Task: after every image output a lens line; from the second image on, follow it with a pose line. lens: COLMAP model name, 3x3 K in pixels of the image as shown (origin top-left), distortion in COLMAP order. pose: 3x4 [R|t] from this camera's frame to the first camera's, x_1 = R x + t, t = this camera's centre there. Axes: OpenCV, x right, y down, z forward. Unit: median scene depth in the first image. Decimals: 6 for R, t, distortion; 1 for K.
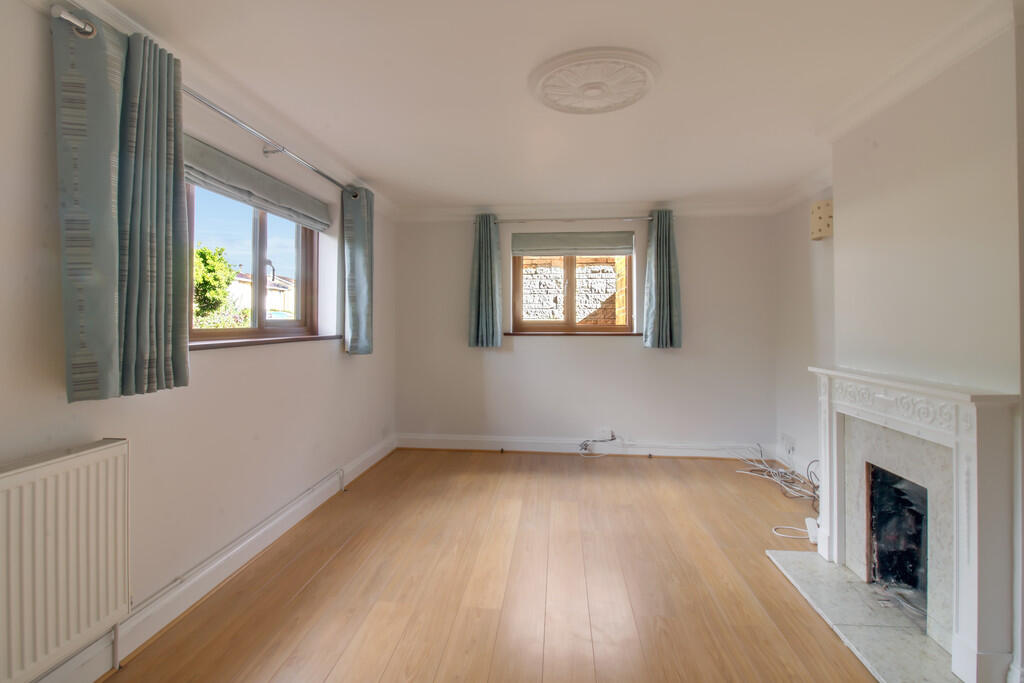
lens RADIAL K [[487.7, 0, 510.5], [0, 487.7, 310.7], [0, 0, 1]] dist [-0.000173, -0.011589]
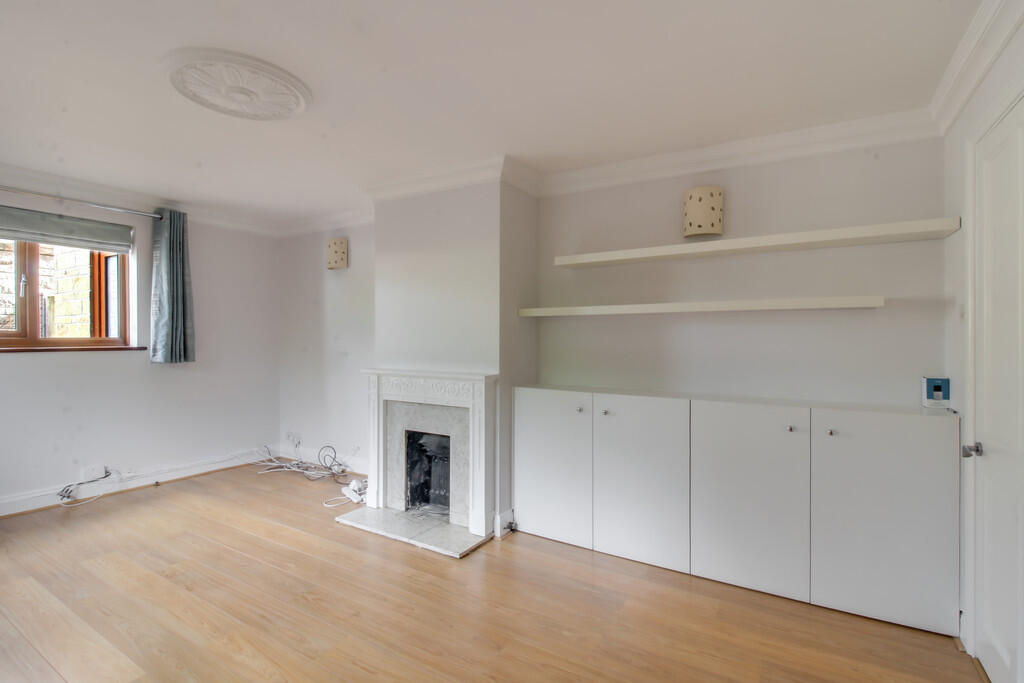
lens RADIAL K [[474.9, 0, 512.0], [0, 474.9, 341.5], [0, 0, 1]] dist [0.000590, -0.000335]
pose [[0.437312, -0.006270, 0.899288, -0.414436], [-0.027557, 0.999413, 0.020368, 0.002750], [-0.898888, -0.033689, 0.436882, 0.081830]]
